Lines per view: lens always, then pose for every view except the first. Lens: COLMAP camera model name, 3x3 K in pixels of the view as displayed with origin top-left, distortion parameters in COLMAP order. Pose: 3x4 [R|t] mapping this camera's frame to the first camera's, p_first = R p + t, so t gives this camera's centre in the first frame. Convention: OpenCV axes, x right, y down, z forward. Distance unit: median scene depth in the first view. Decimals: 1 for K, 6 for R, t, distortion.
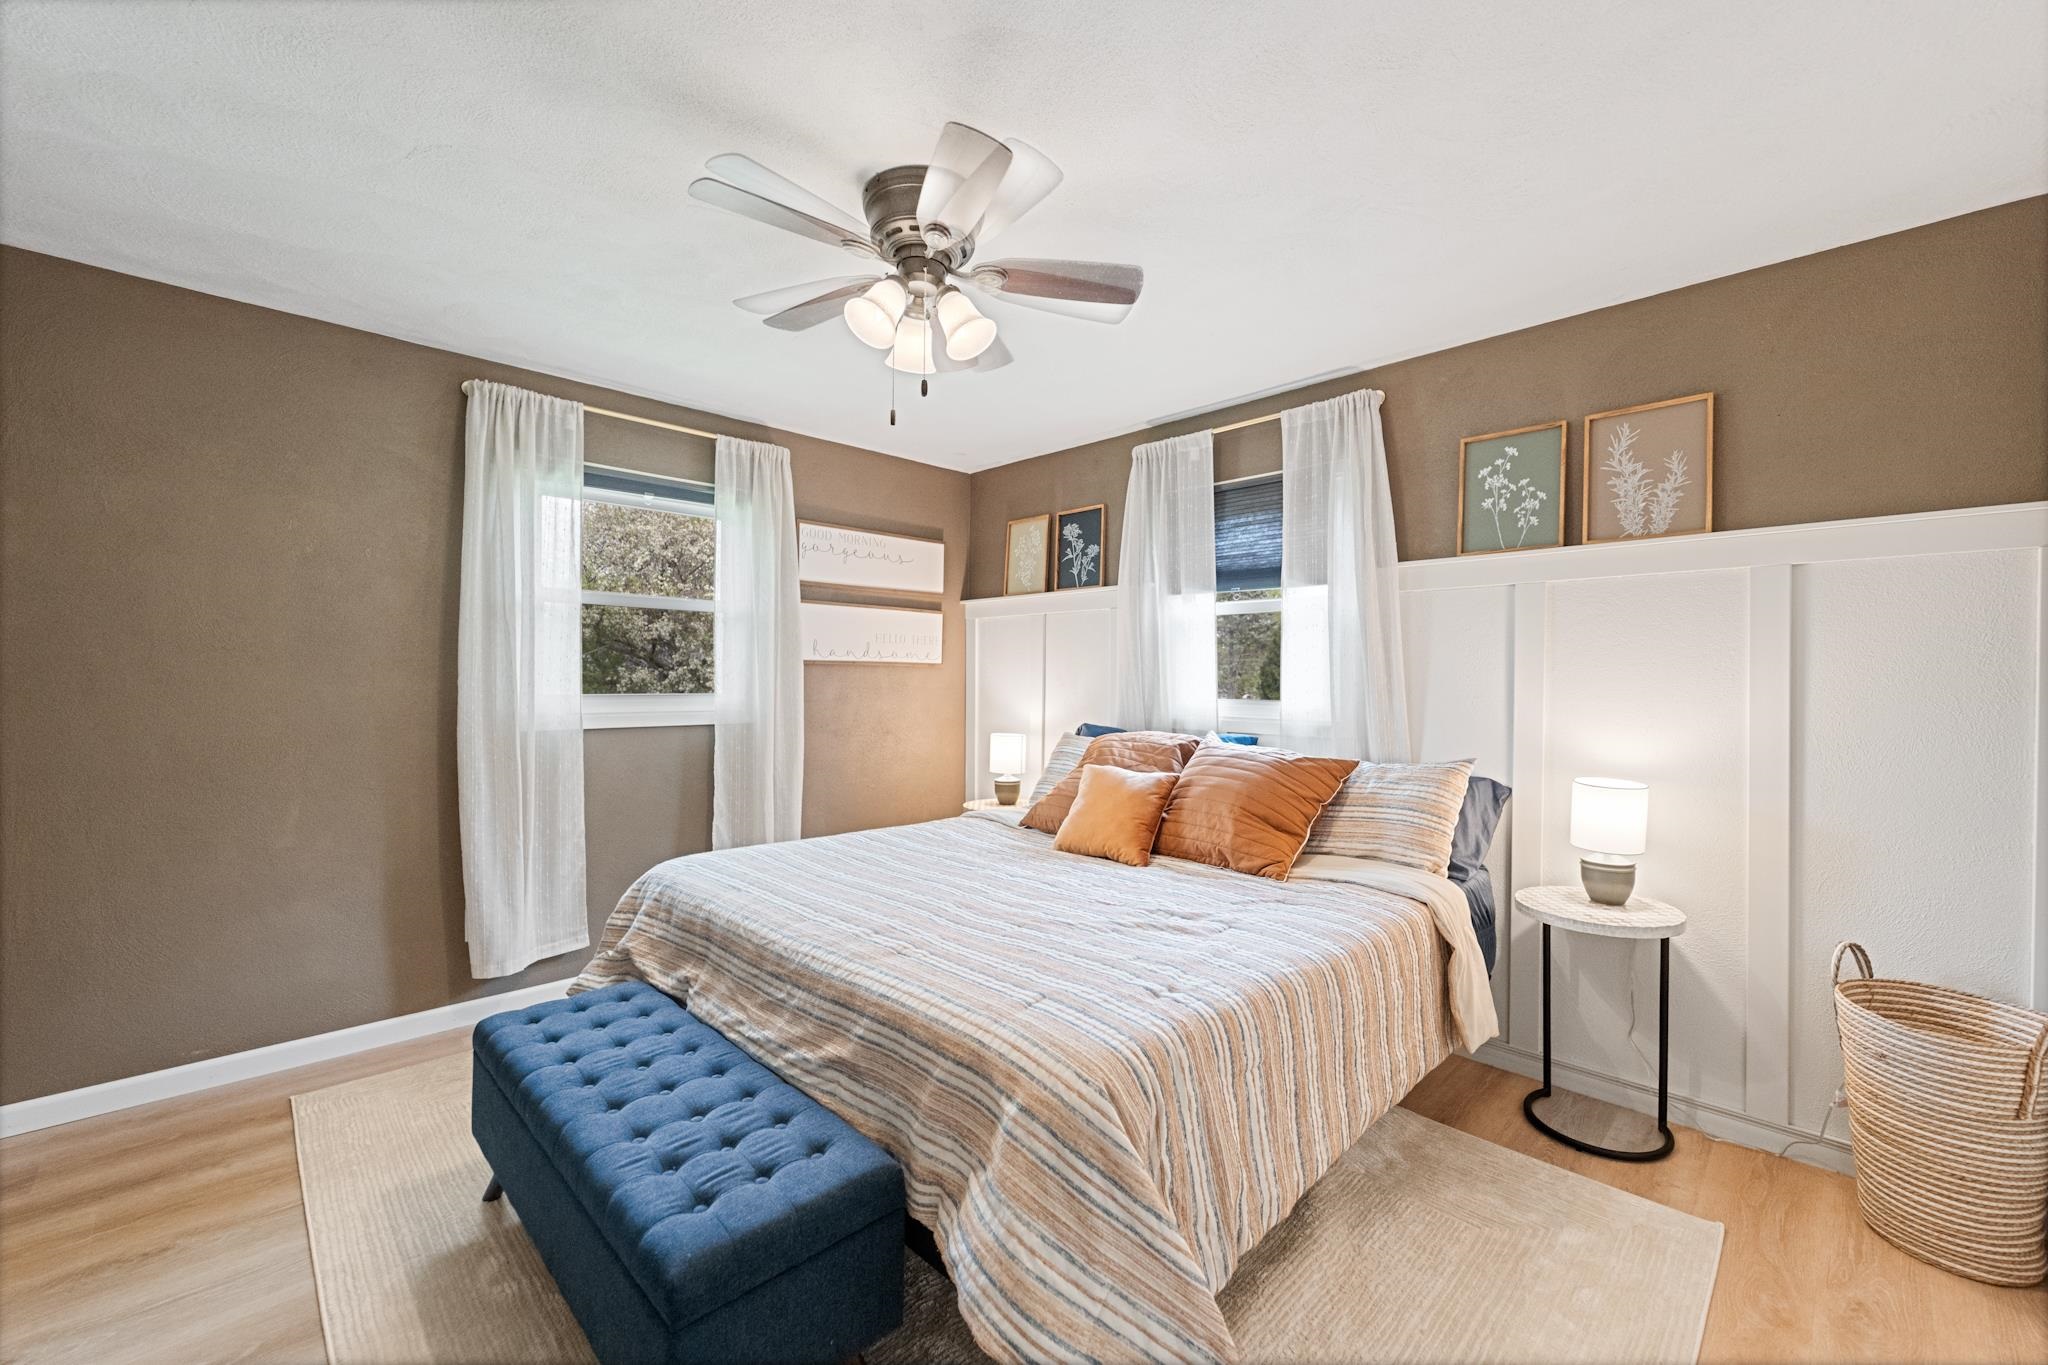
lens RADIAL K [[821.9, 0, 1025.9], [0, 821.9, 682.5], [0, 0, 1]] dist [-0.000652, -0.000029]
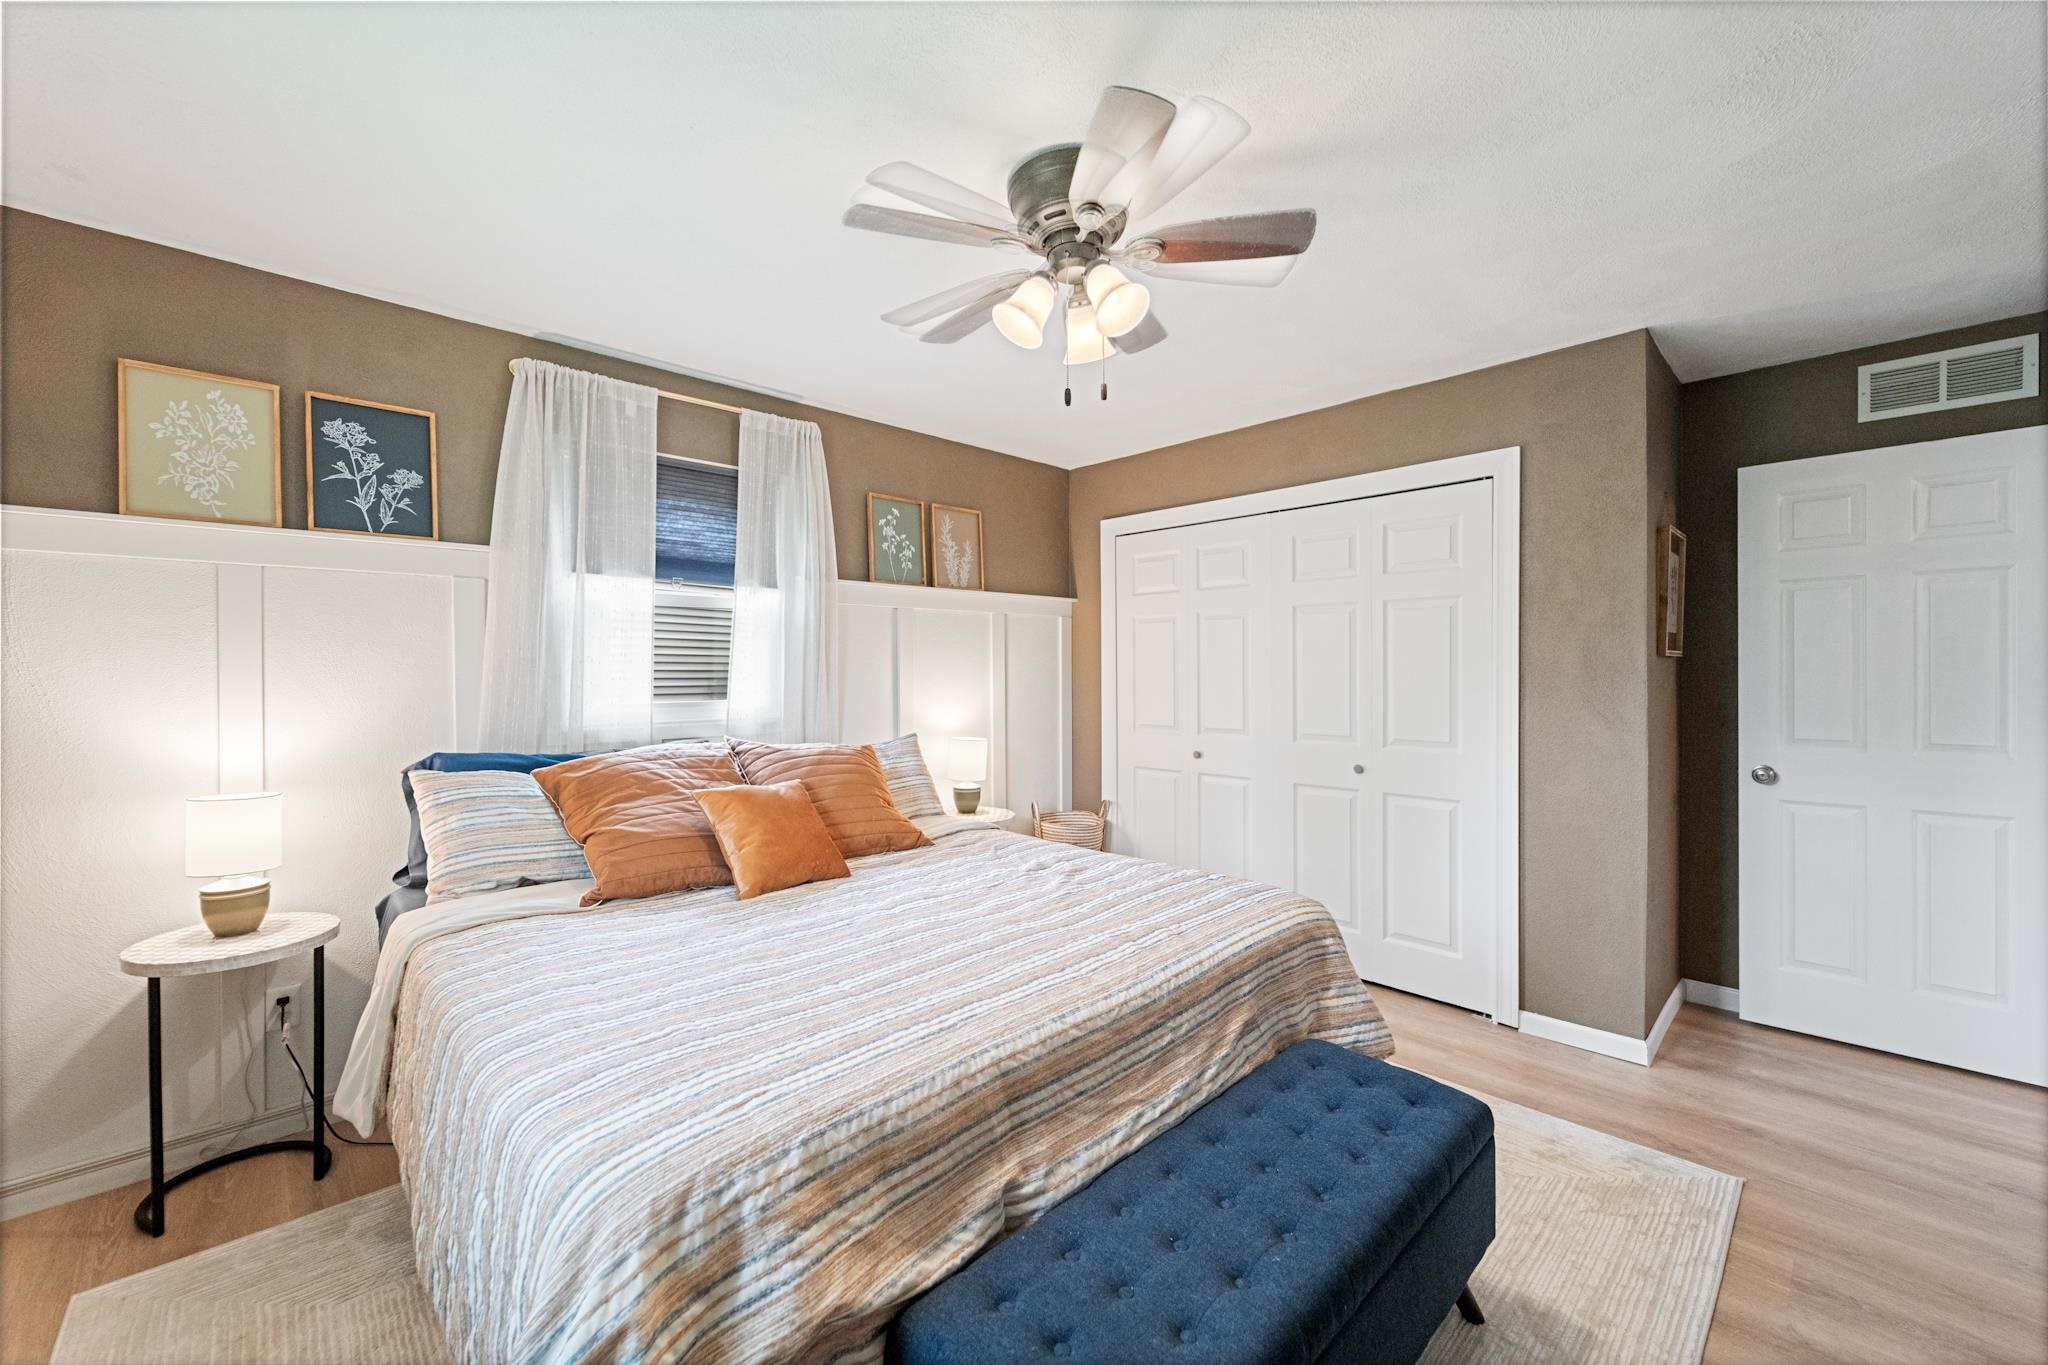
lens RADIAL K [[821.9, 0, 1025.9], [0, 821.9, 682.5], [0, 0, 1]] dist [-0.000652, -0.000029]
pose [[0.002499, -0.018150, 0.999832, -0.790255], [0.014982, 0.999724, 0.018111, -0.014856], [-0.999885, 0.014934, 0.002770, 0.768025]]
